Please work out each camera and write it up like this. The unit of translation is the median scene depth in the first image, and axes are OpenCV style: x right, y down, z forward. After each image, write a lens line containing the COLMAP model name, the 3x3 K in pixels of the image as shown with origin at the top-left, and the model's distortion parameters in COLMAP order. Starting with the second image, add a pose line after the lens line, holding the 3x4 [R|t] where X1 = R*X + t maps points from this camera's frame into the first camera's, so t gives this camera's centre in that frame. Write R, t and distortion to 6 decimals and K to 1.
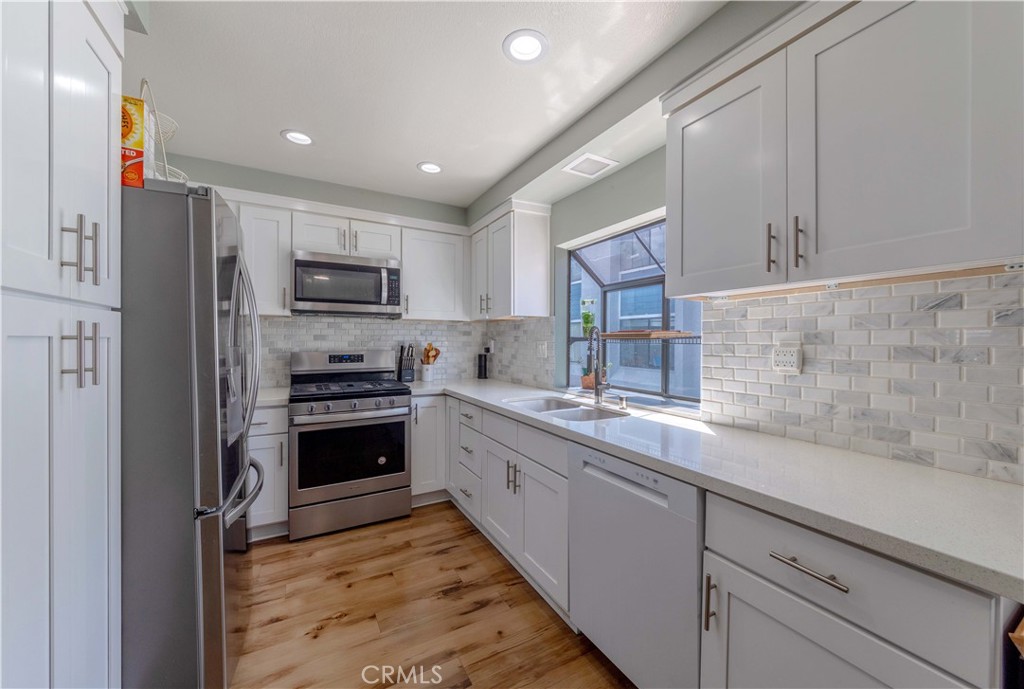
lens RADIAL K [[384.0, 0, 528.1], [0, 384.0, 344.5], [0, 0, 1]] dist [-0.005654, 0.000370]
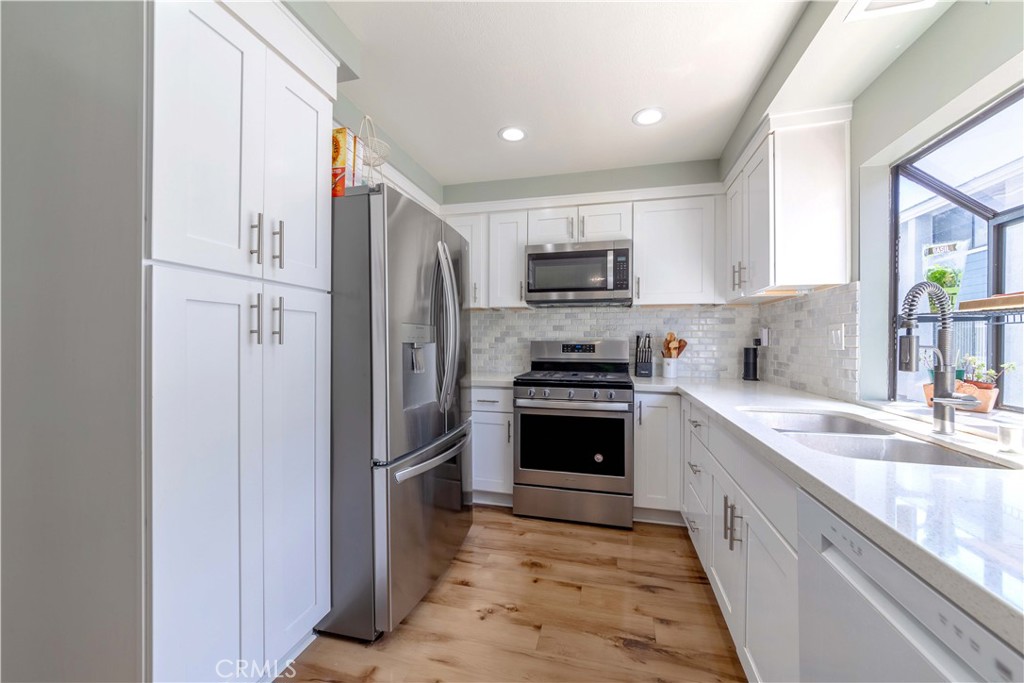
lens RADIAL K [[384.0, 0, 508.0], [0, 384.0, 342.2], [0, 0, 1]] dist [-0.005654, 0.000370]
pose [[0.707507, 0.000335, -0.706706, 0.106504], [-0.006300, 0.999963, -0.005832, 0.030419], [0.706678, 0.008579, 0.707483, 0.186403]]
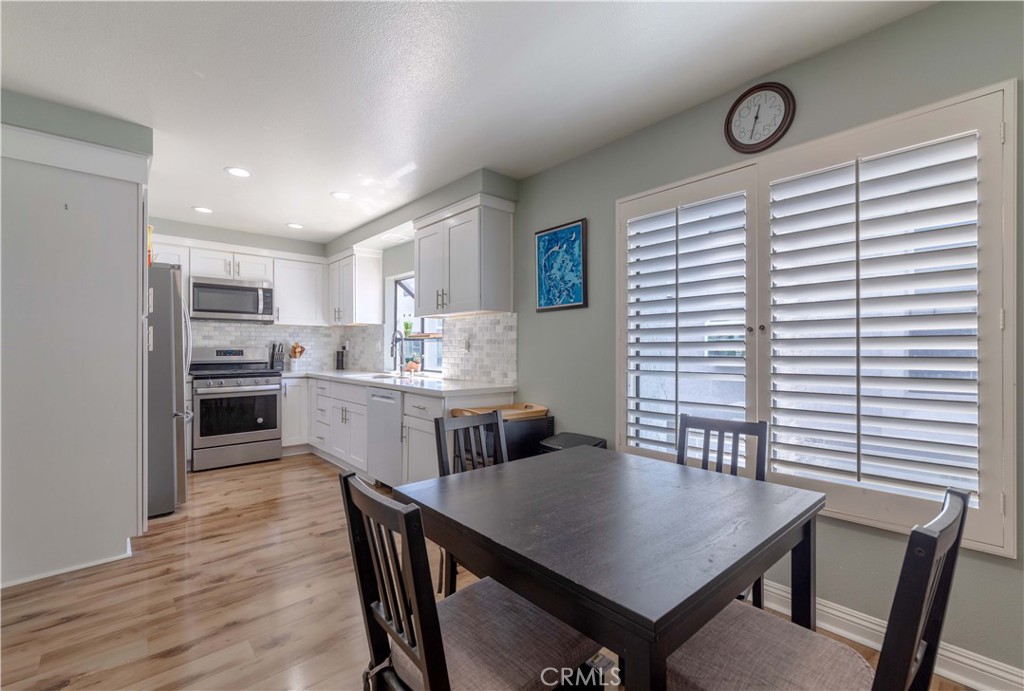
lens RADIAL K [[400.9, 0, 505.6], [0, 400.9, 349.5], [0, 0, 1]] dist [-0.004101, -0.000149]
pose [[0.976390, -0.001619, 0.216010, 0.198851], [0.002176, 0.999995, -0.002341, 0.033409], [-0.216005, 0.002755, 0.976388, -0.672174]]
